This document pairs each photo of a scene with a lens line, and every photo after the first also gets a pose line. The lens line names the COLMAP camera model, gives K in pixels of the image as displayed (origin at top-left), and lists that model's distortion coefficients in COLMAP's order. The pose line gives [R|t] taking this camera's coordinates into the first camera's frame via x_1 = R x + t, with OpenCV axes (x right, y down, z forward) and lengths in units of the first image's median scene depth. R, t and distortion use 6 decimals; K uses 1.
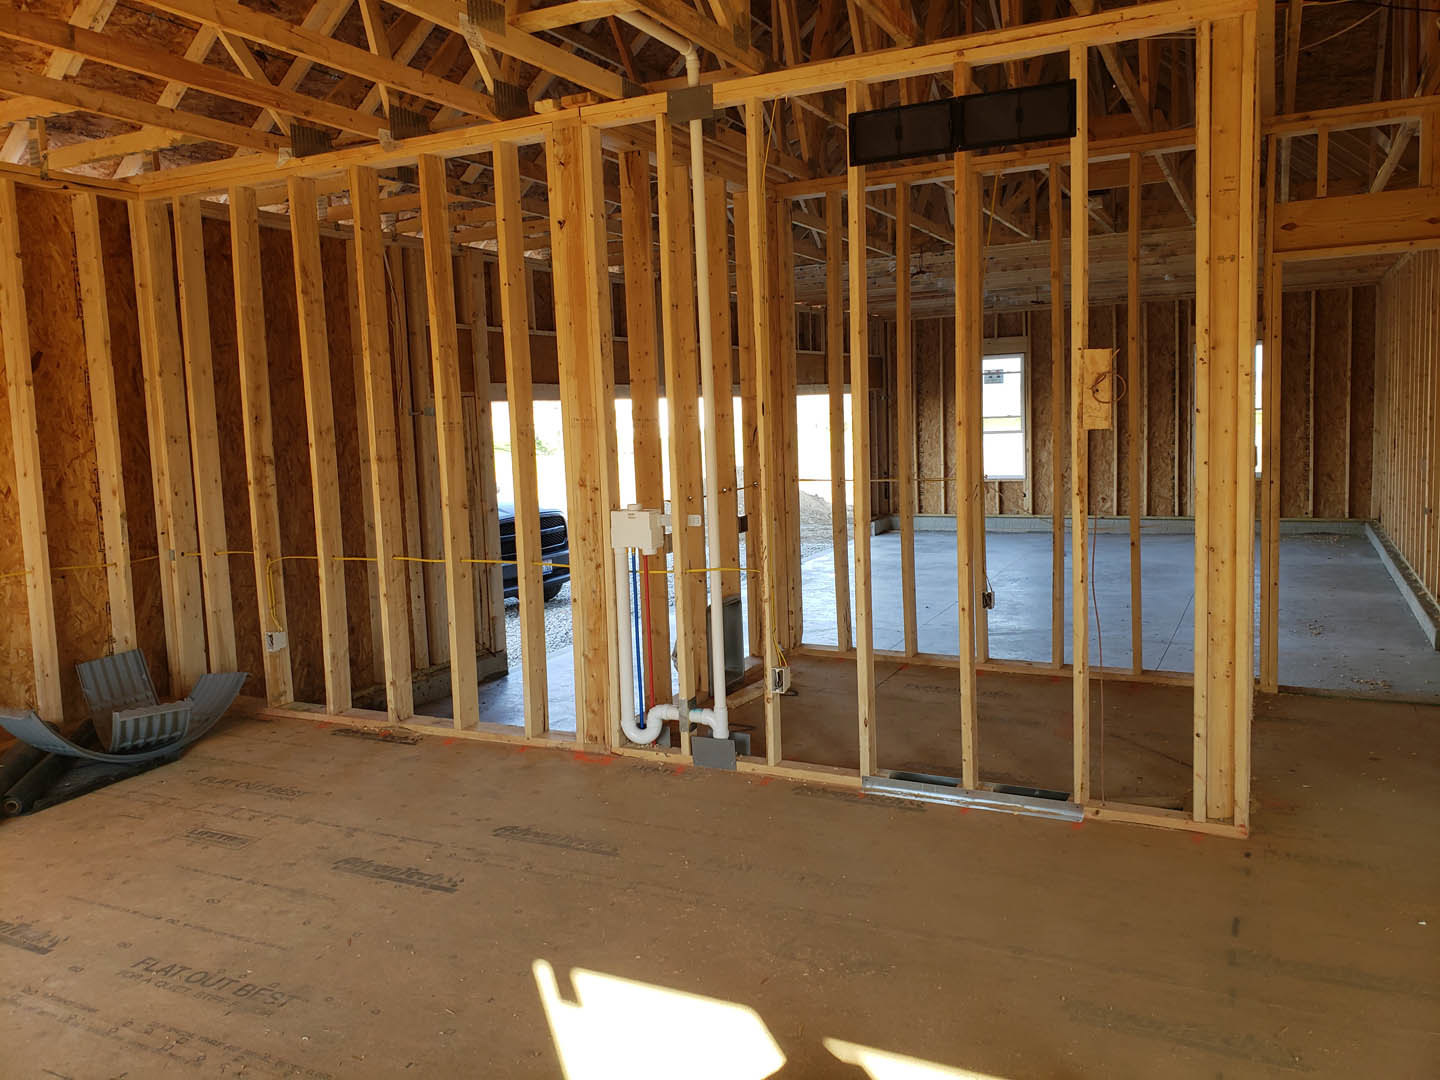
lens RADIAL K [[1136.6, 0, 708.7], [0, 1136.6, 528.2], [0, 0, 1]] dist [0.005795, 0.001118]
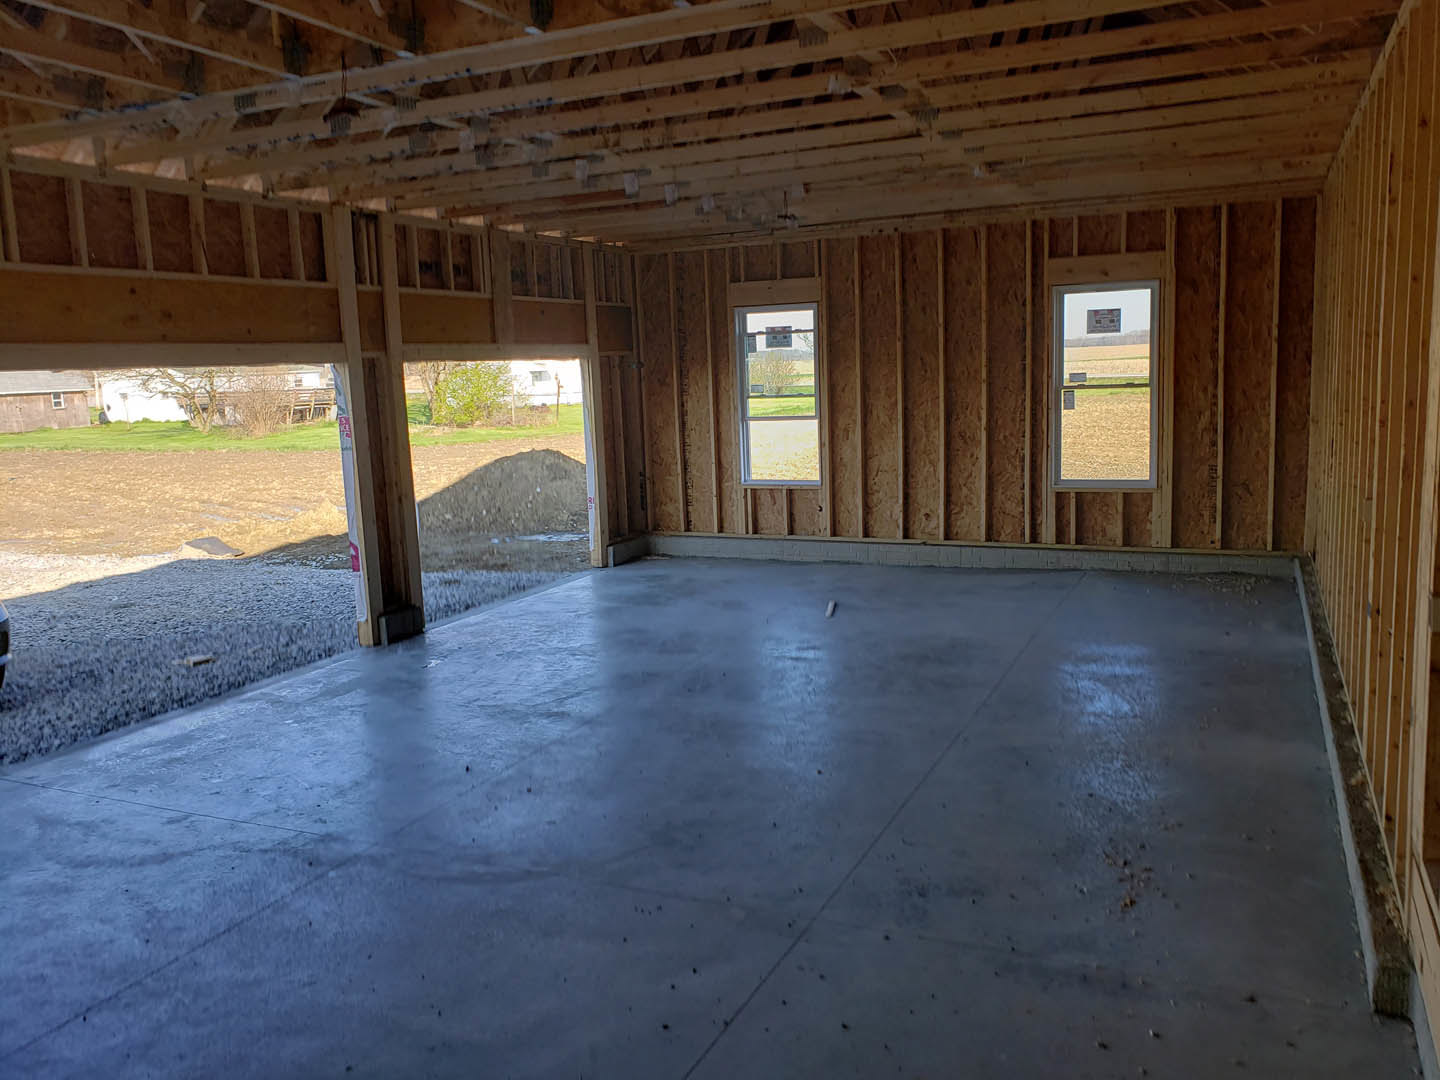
lens RADIAL K [[1136.6, 0, 730.4], [0, 1136.6, 543.4], [0, 0, 1]] dist [0.005795, 0.001118]
pose [[0.999528, -0.001670, 0.030660, 0.214103], [0.000433, 0.999187, 0.040305, -0.038106], [-0.030702, -0.040273, 0.998717, 0.328283]]
